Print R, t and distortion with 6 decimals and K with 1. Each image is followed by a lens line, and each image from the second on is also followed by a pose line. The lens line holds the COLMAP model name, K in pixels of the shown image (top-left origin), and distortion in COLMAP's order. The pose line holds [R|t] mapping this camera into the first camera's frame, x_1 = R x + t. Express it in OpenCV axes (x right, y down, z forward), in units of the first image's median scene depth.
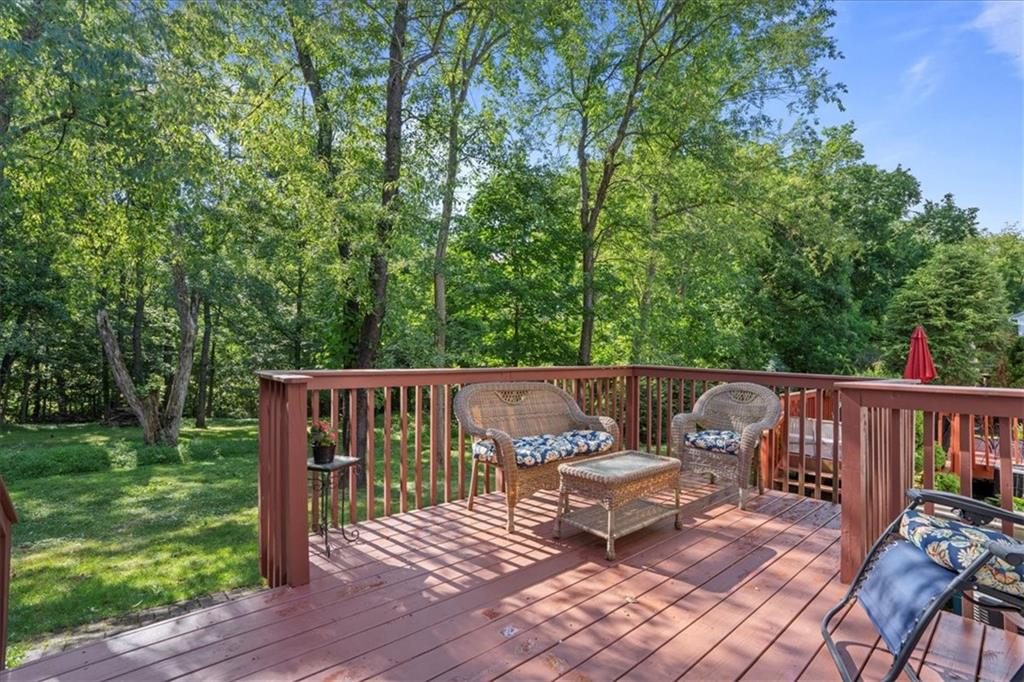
lens RADIAL K [[505.3, 0, 514.4], [0, 505.3, 343.9], [0, 0, 1]] dist [0.002285, 0.000920]
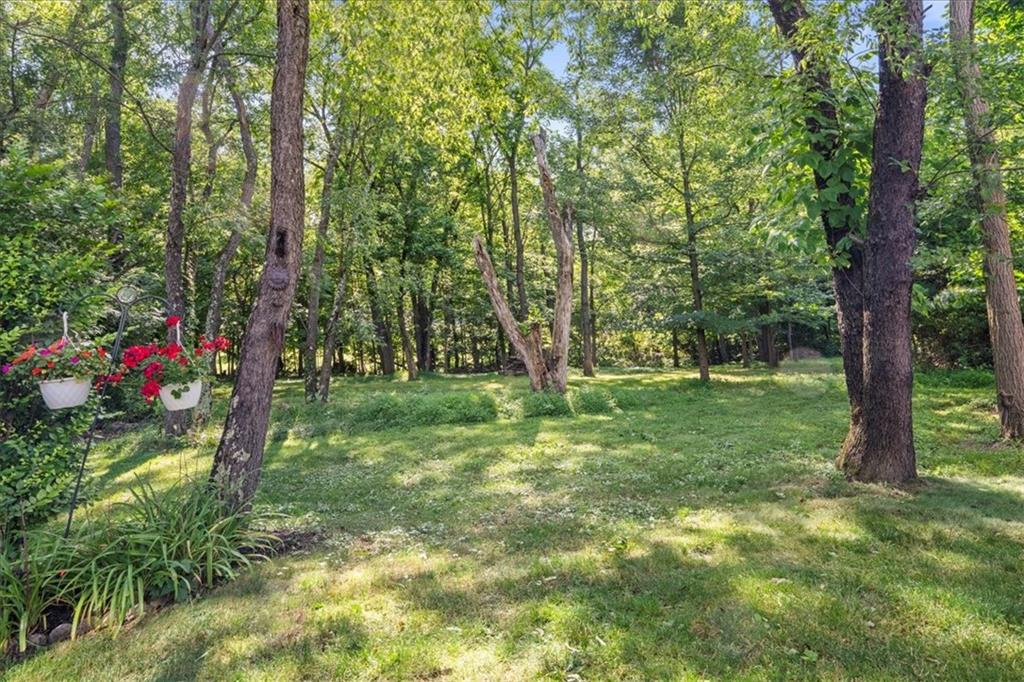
lens RADIAL K [[476.9, 0, 512.0], [0, 476.9, 341.0], [0, 0, 1]] dist [-0.080219, 0.034566]
pose [[0.763482, -0.061066, -0.642935, -0.251801], [0.100819, 0.994584, 0.025257, 0.092637], [0.637911, -0.084103, 0.765504, 0.389692]]
